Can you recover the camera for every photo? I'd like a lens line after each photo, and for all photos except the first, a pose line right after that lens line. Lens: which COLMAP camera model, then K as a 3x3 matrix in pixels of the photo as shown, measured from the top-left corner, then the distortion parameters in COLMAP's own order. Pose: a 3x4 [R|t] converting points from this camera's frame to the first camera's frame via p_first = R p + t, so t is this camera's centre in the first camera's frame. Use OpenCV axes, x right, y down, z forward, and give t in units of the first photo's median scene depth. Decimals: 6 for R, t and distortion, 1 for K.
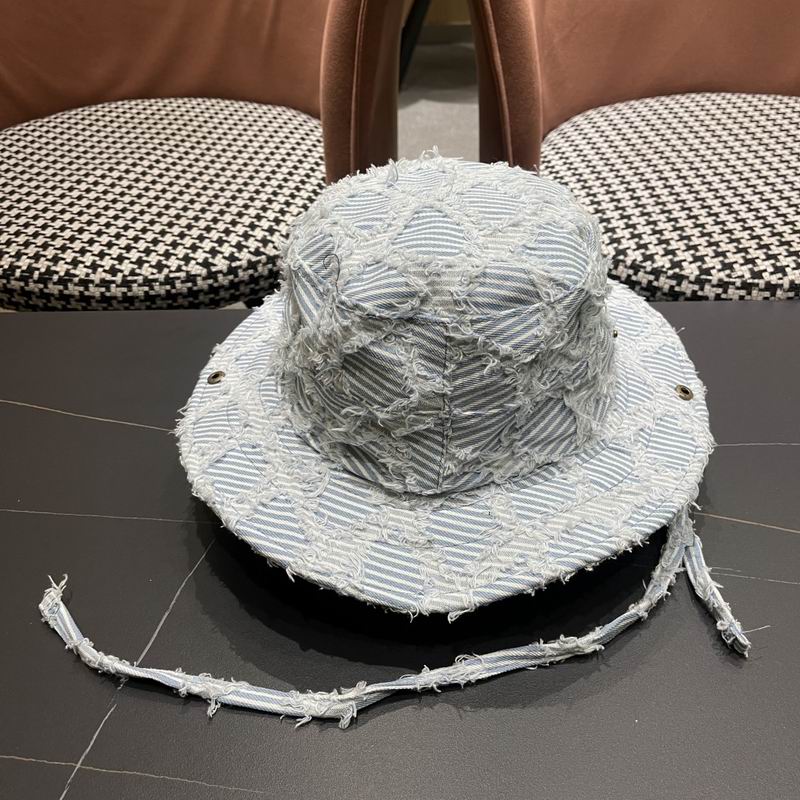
lens RADIAL K [[804.9, 0, 394.8], [0, 804.9, 417.2], [0, 0, 1]] dist [0.000431, 0.021185]
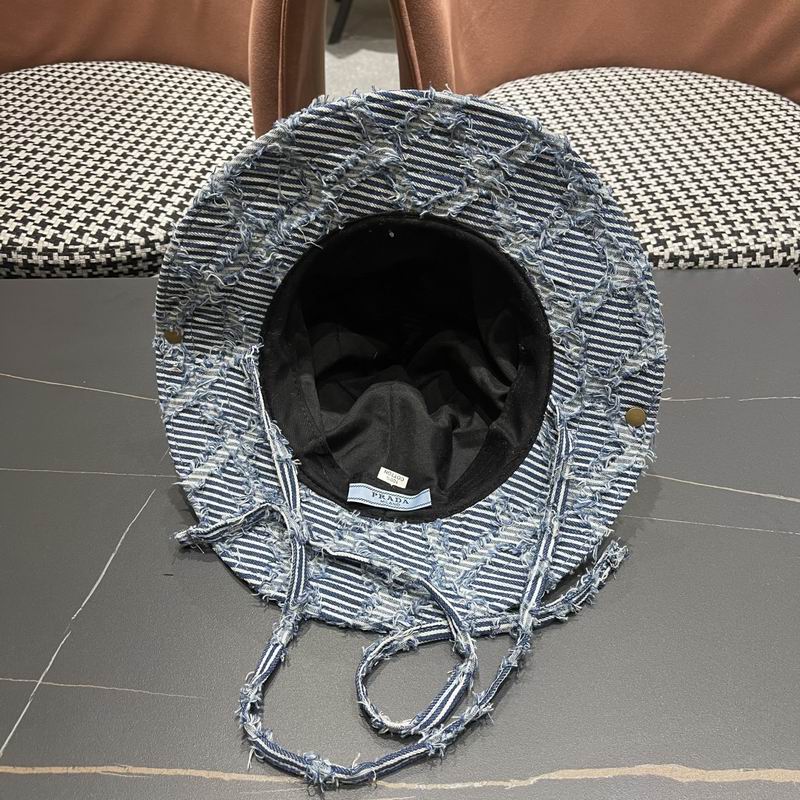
lens RADIAL K [[804.9, 0, 400.9], [0, 804.9, 404.2], [0, 0, 1]] dist [0.009883, 0.000509]
pose [[0.997753, -0.010884, 0.066107, 0.033260], [0.007205, 0.998425, 0.055637, -0.020648], [-0.066608, -0.055036, 0.996260, -0.103157]]
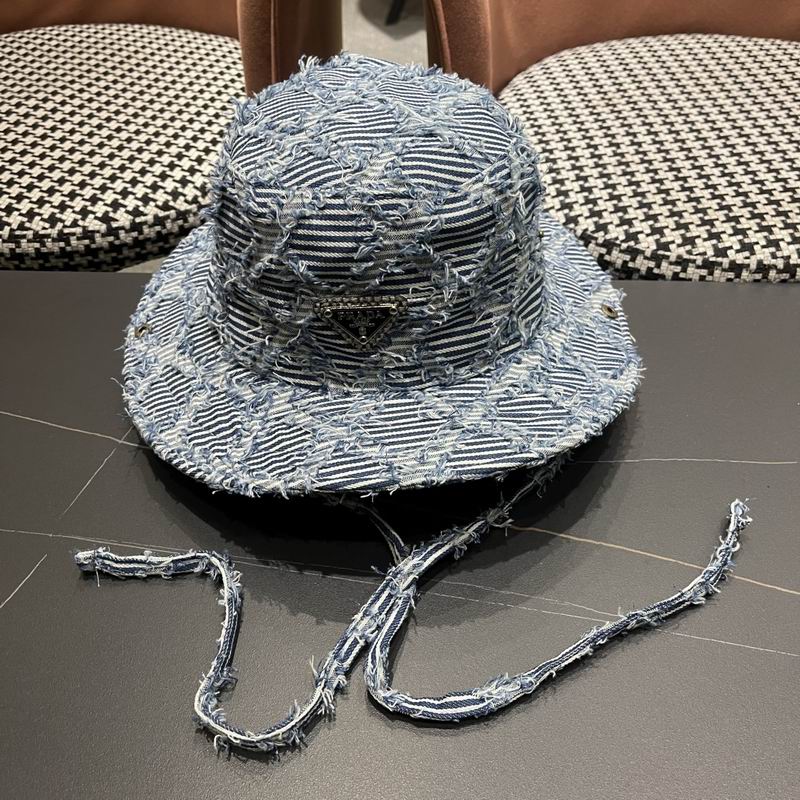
lens RADIAL K [[802.1, 0, 398.0], [0, 802.1, 412.7], [0, 0, 1]] dist [0.012243, -0.007757]
pose [[0.999370, 0.032747, -0.013675, 0.107309], [-0.031691, 0.996949, 0.071328, -0.049936], [0.015969, -0.070849, 0.997359, 0.103076]]
